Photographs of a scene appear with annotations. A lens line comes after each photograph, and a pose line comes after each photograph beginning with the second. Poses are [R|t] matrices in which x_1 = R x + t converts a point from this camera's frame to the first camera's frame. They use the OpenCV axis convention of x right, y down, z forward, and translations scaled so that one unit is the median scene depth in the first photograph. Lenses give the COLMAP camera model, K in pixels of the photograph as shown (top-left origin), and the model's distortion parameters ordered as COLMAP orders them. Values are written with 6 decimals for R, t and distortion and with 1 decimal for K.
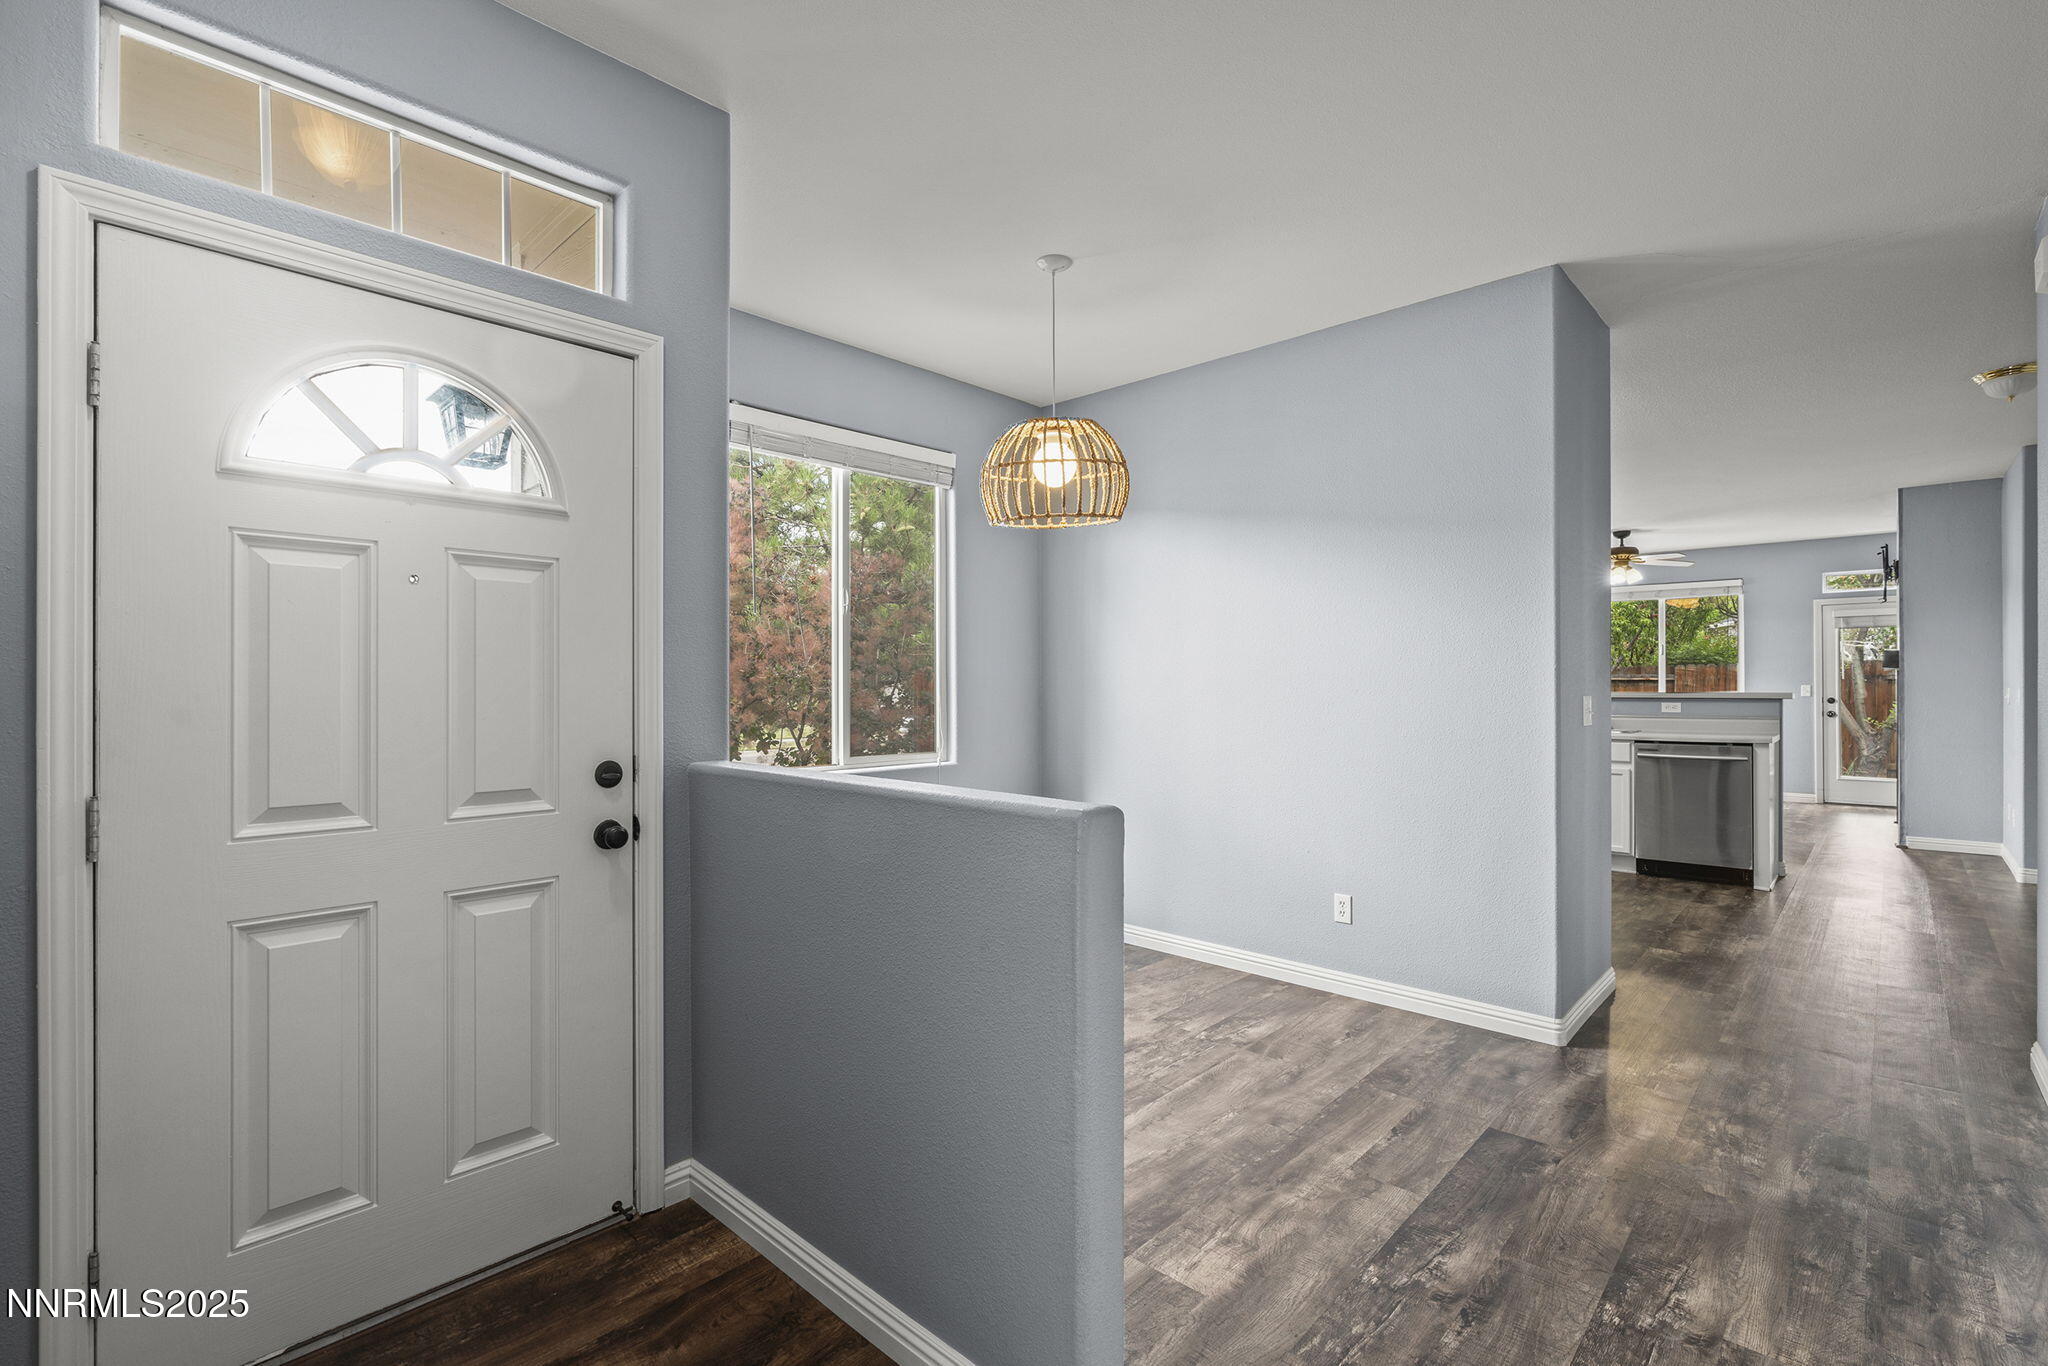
lens RADIAL K [[922.6, 0, 1010.2], [0, 922.6, 682.9], [0, 0, 1]] dist [-0.014786, 0.003232]
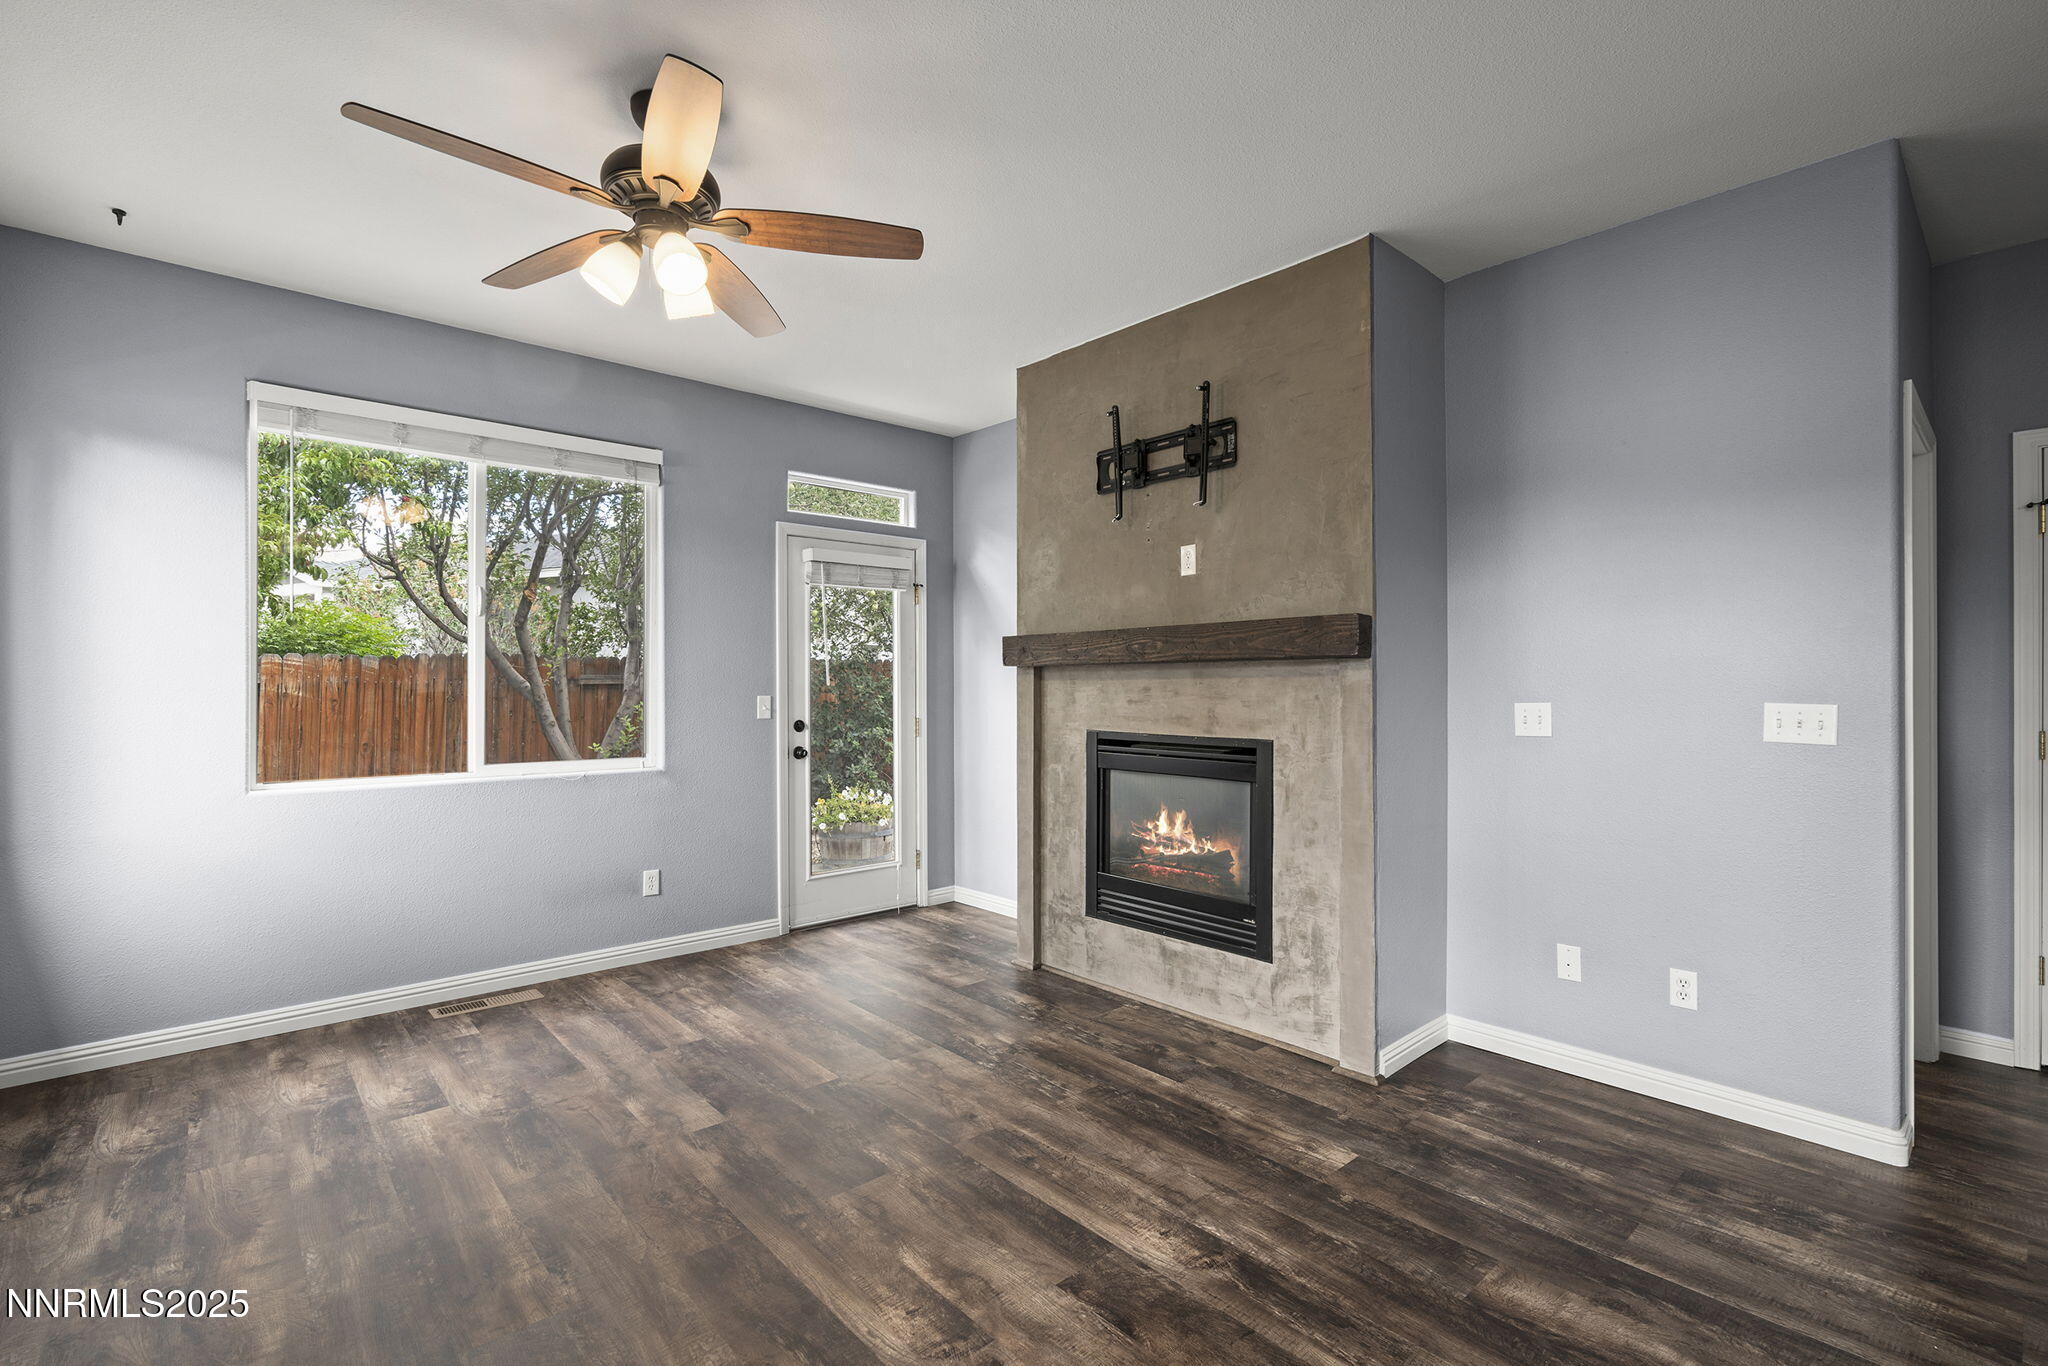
lens RADIAL K [[922.6, 0, 996.3], [0, 922.6, 682.2], [0, 0, 1]] dist [-0.014786, 0.003232]
pose [[0.081671, 0.006682, 0.996637, 0.538636], [0.000256, 0.999977, -0.006725, -0.001669], [-0.996659, 0.000805, 0.081668, 1.136550]]
